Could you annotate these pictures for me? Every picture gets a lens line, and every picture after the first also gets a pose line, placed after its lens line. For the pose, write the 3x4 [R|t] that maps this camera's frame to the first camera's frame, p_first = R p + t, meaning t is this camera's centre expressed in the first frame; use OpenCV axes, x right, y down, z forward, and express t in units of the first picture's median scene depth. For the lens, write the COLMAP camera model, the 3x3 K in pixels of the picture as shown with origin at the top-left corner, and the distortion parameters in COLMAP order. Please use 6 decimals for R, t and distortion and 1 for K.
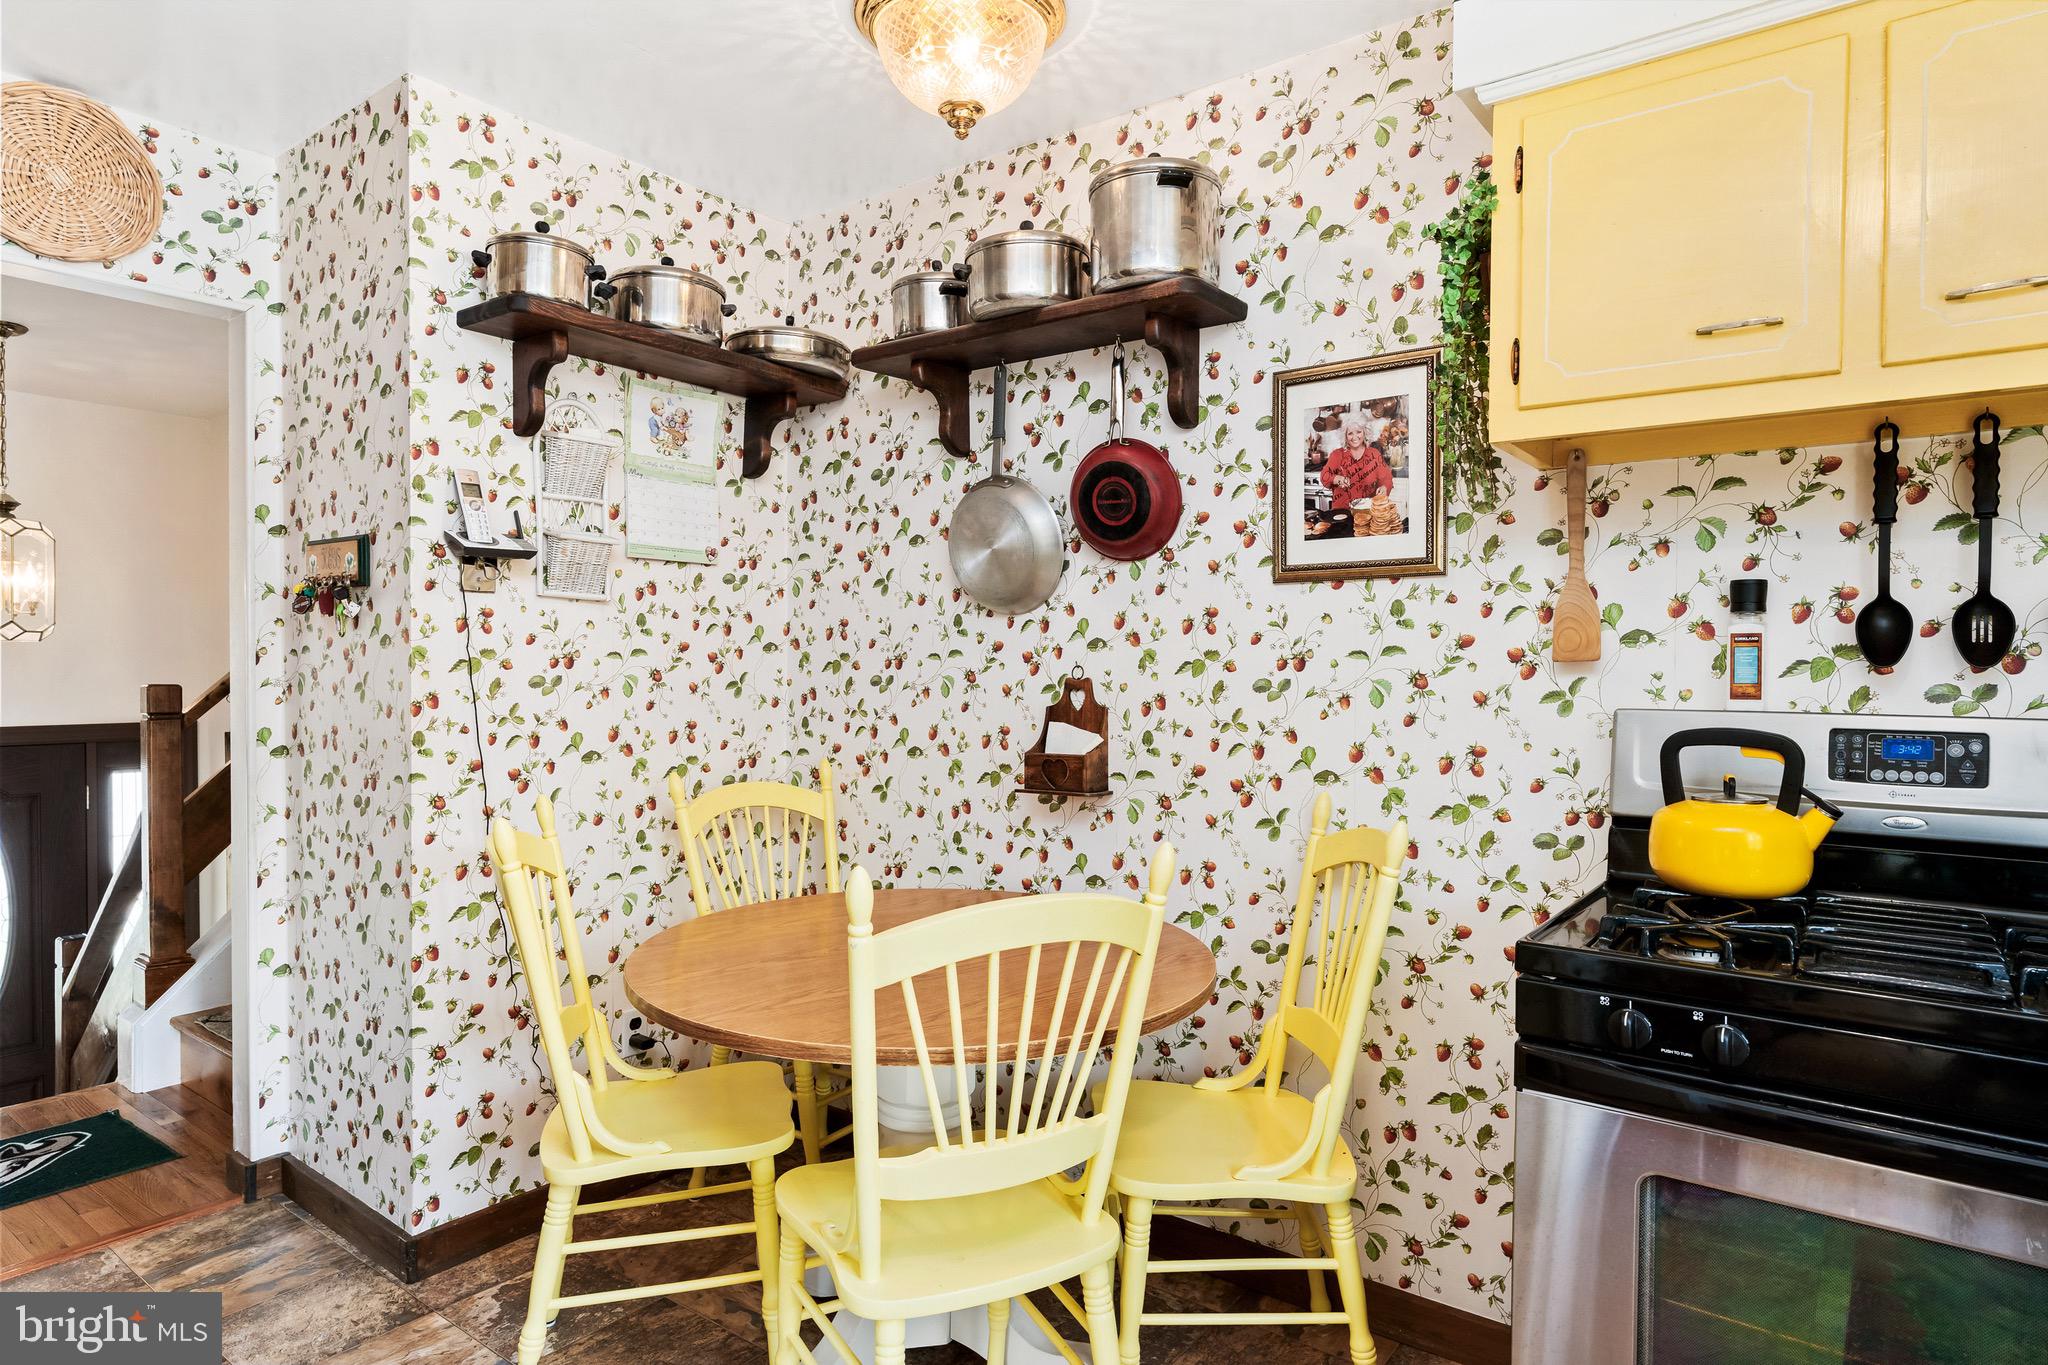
lens RADIAL K [[1162.0, 0, 1023.3], [0, 1162.0, 683.5], [0, 0, 1]] dist [-0.003692, 0.001916]
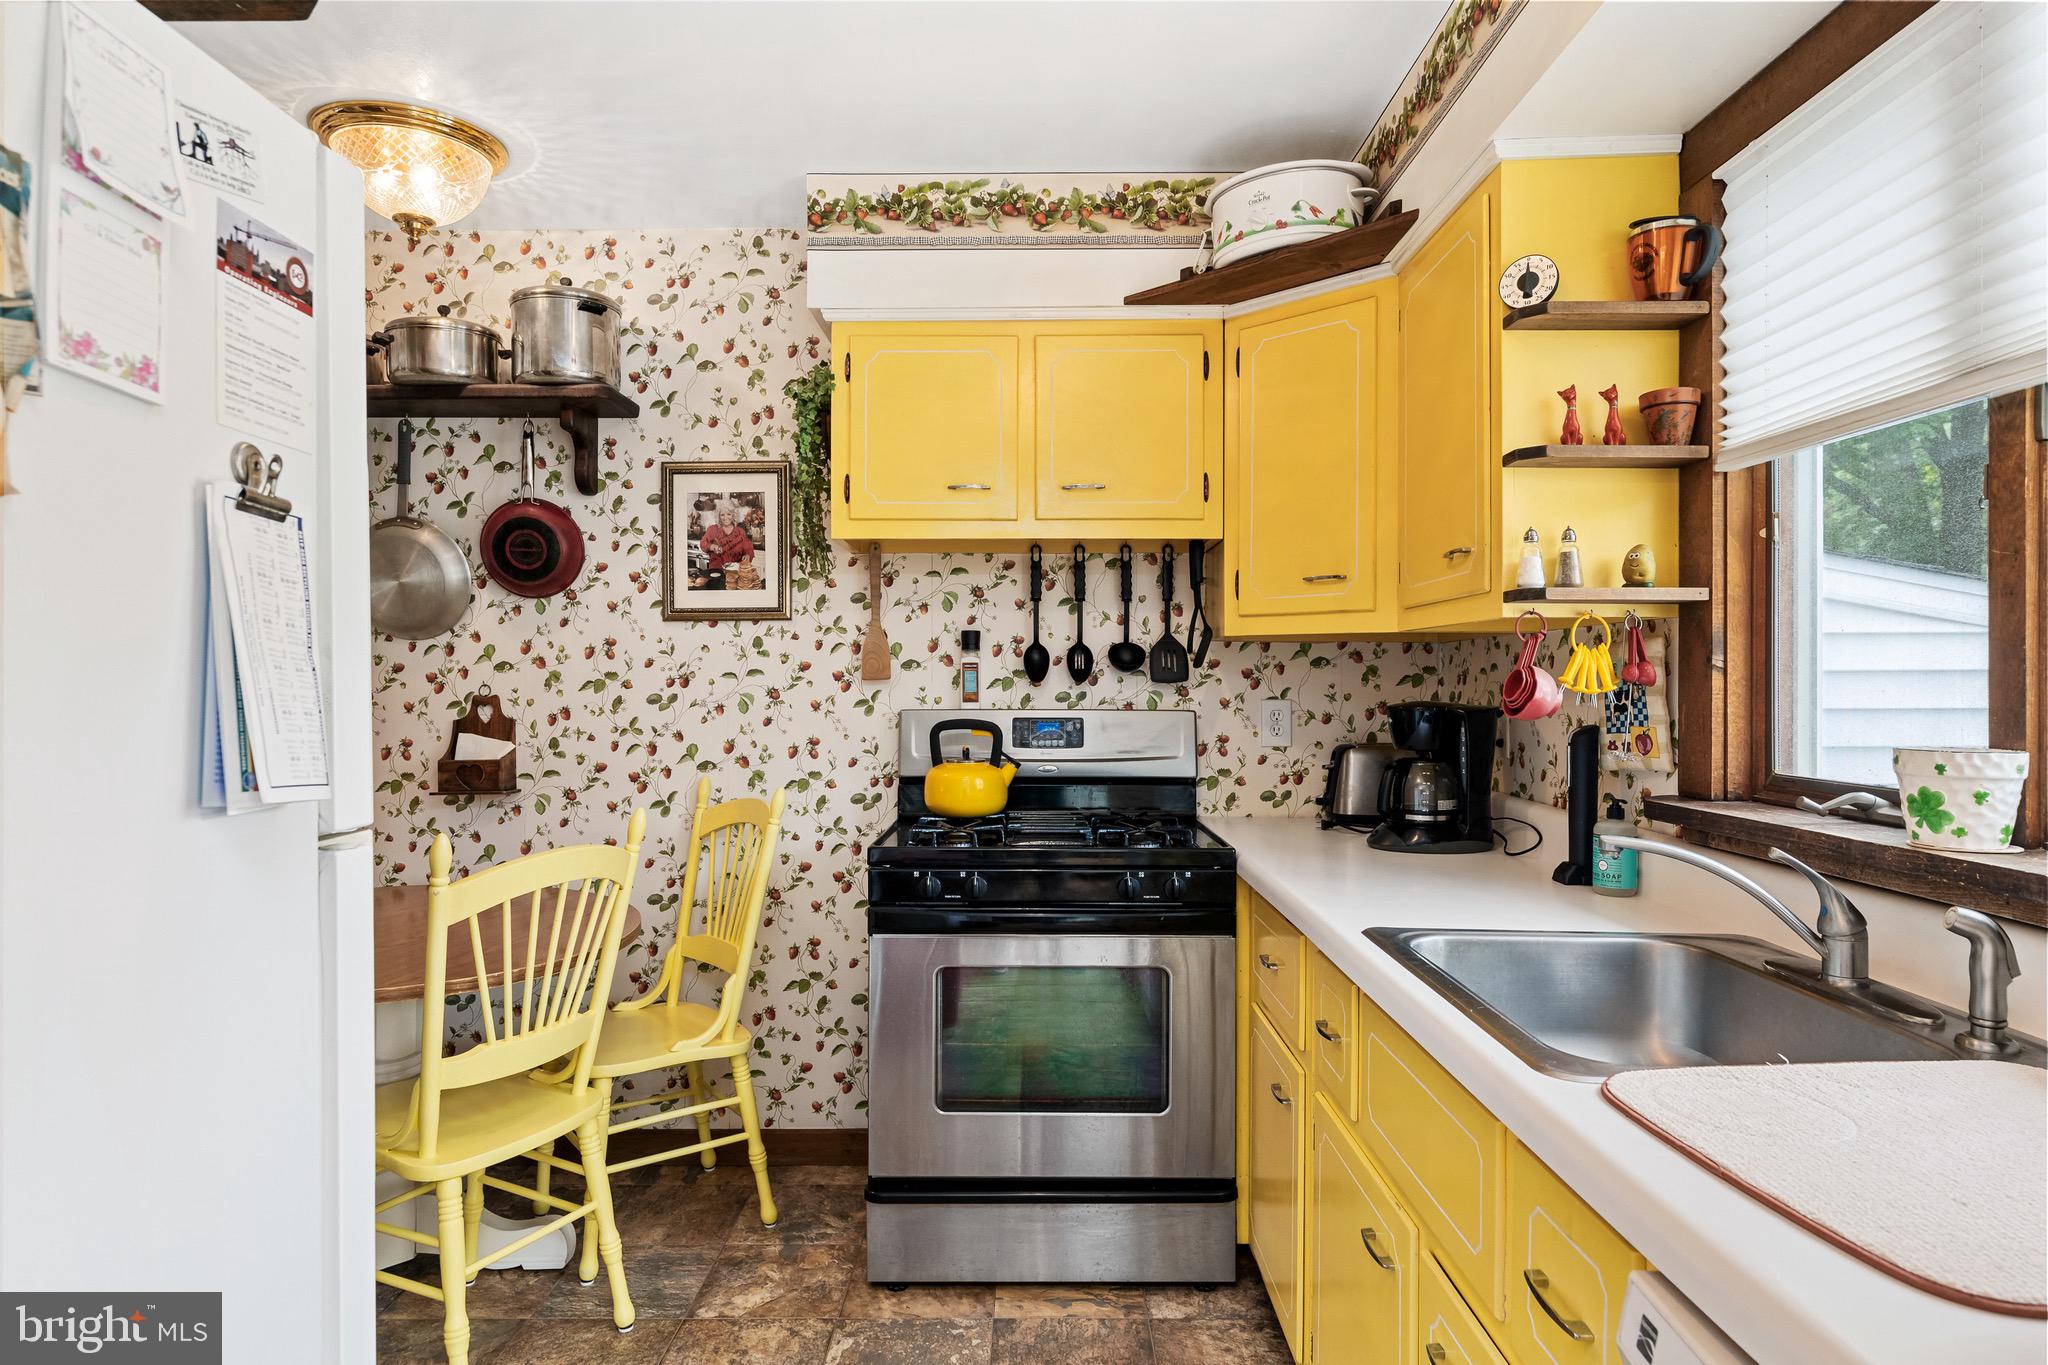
lens RADIAL K [[1162.0, 0, 1023.3], [0, 1162.0, 683.5], [0, 0, 1]] dist [-0.003692, 0.001916]
pose [[0.799384, -0.005492, 0.600795, -0.265944], [0.014657, 0.999839, -0.010363, 0.004316], [-0.600641, 0.017090, 0.799336, -0.316497]]
